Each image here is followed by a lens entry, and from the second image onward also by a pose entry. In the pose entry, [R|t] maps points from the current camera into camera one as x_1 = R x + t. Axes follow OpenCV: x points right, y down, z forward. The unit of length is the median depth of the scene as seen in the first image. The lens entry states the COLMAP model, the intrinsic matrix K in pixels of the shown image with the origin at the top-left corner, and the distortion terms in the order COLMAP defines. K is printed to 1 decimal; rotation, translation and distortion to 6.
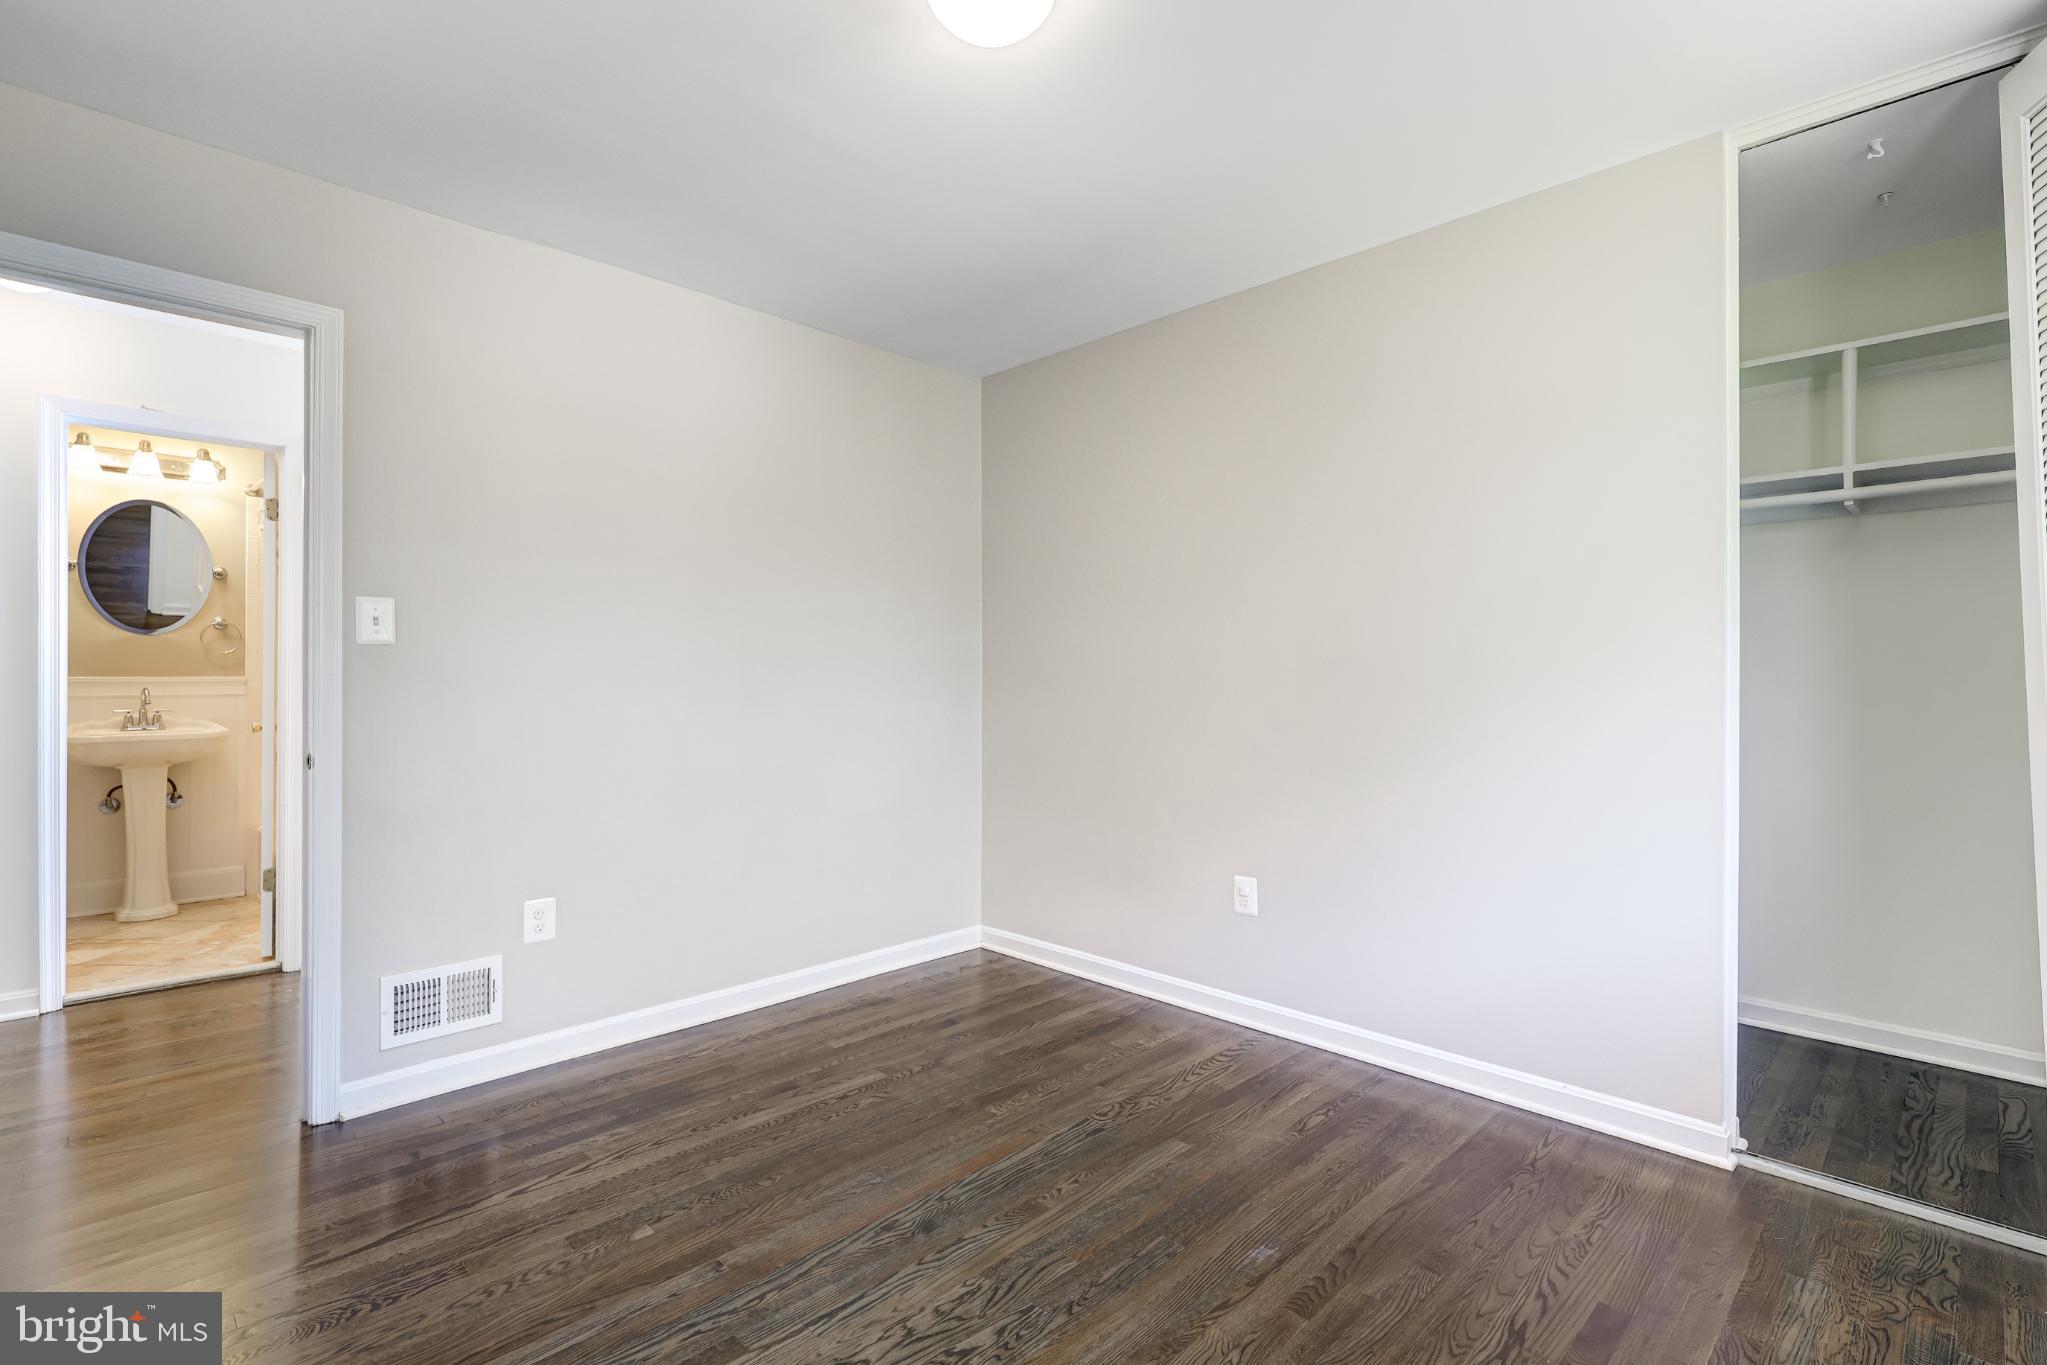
lens RADIAL K [[963.5, 0, 1017.6], [0, 963.5, 687.9], [0, 0, 1]] dist [0.001917, 0.000170]
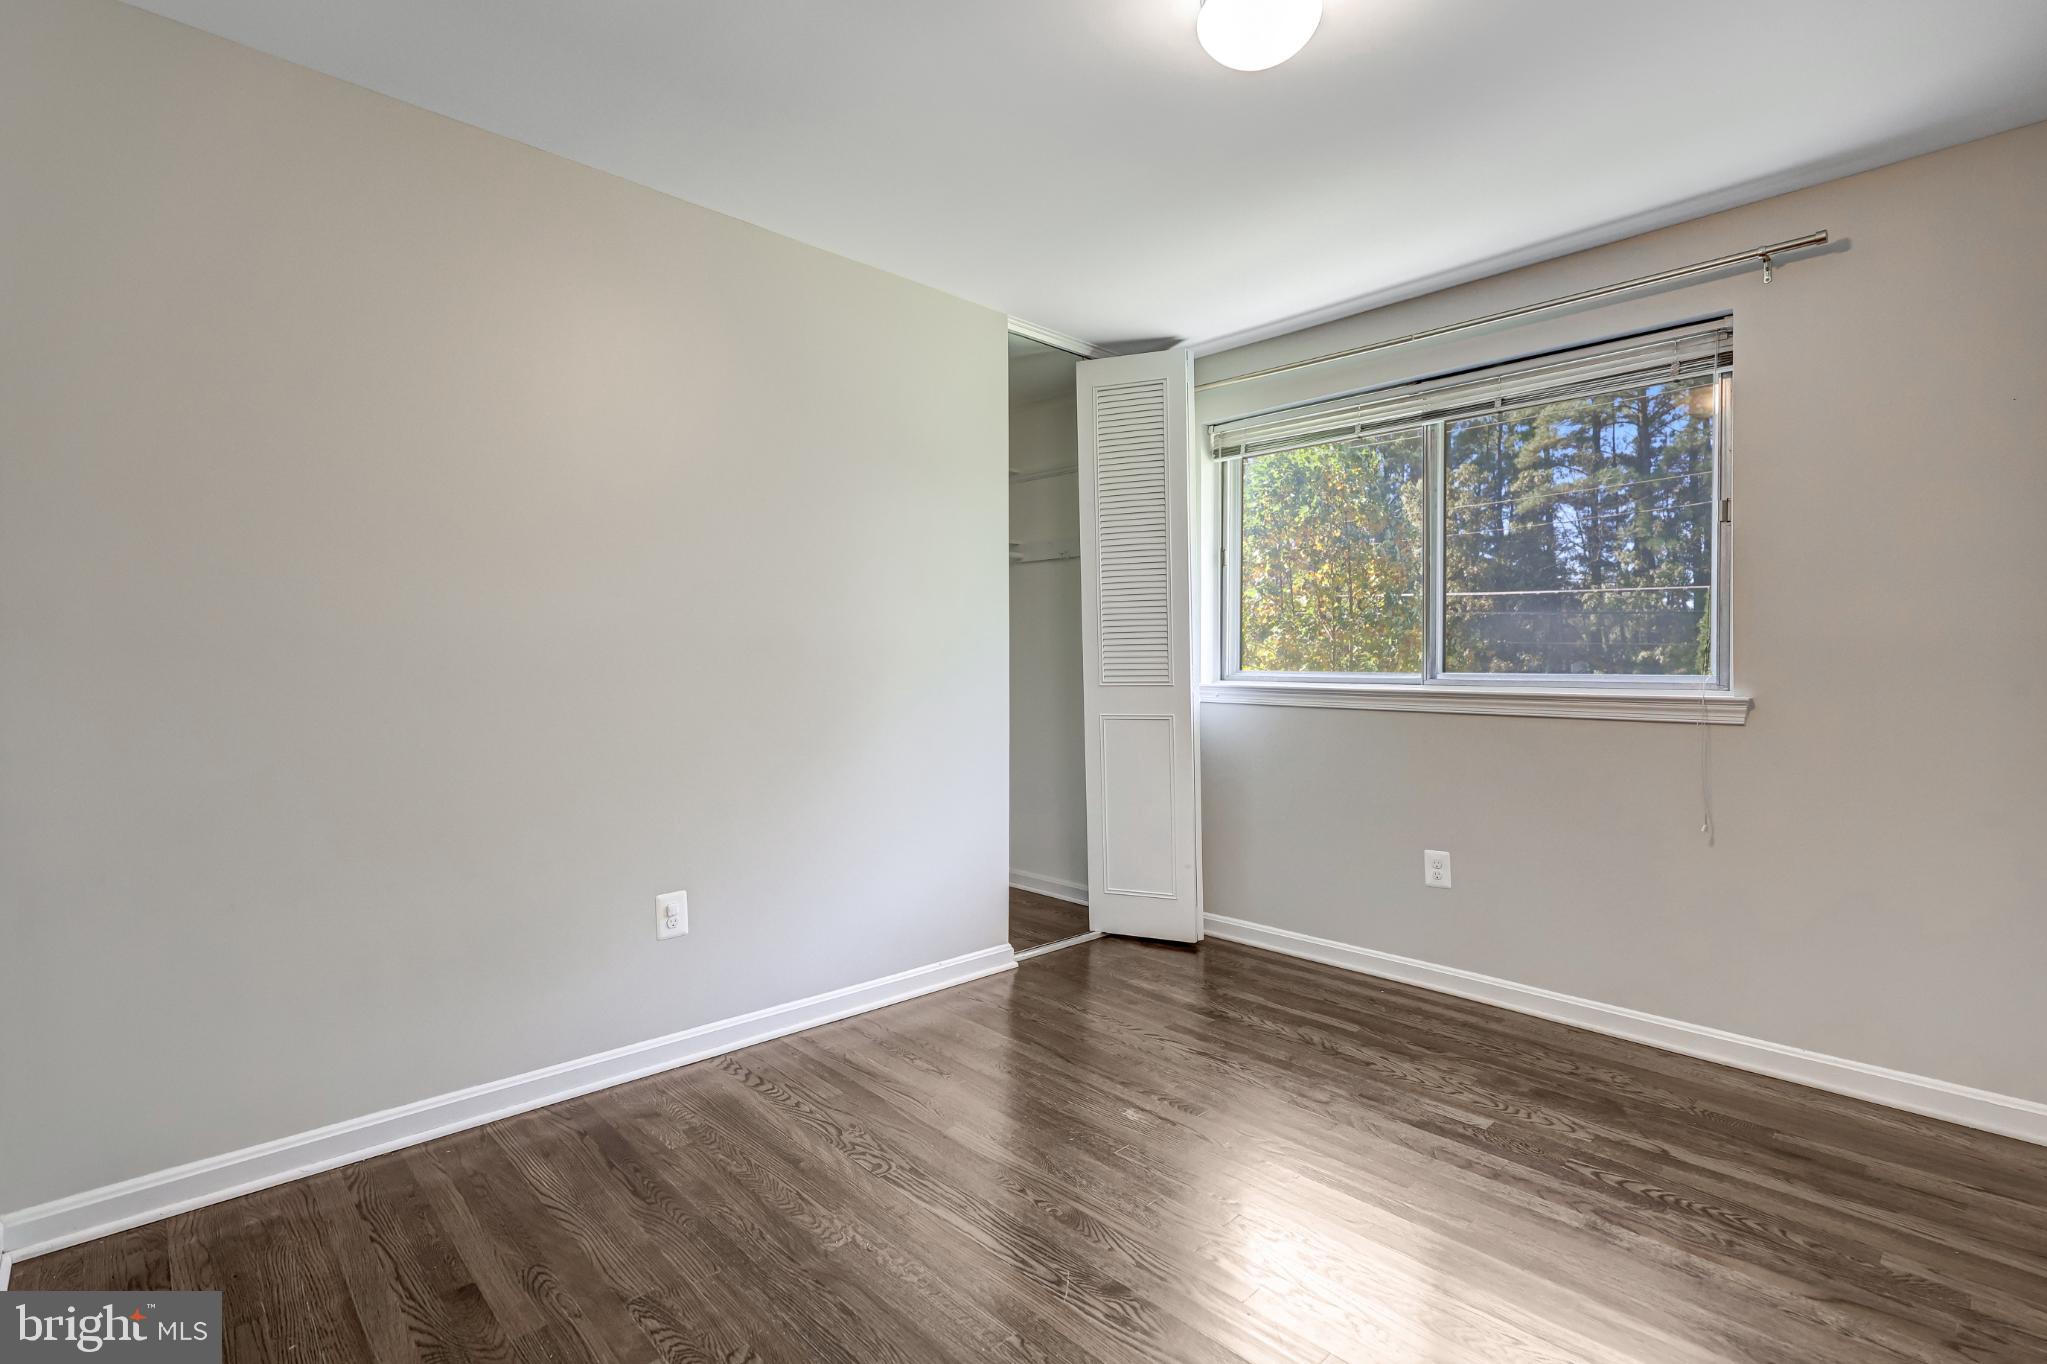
lens RADIAL K [[963.5, 0, 1020.3], [0, 963.5, 678.2], [0, 0, 1]] dist [0.001917, 0.000170]
pose [[-0.000115, -0.003878, 0.999992, -0.666796], [0.007613, 0.999963, 0.003879, 0.007725], [-0.999971, 0.007614, -0.000086, 0.757783]]
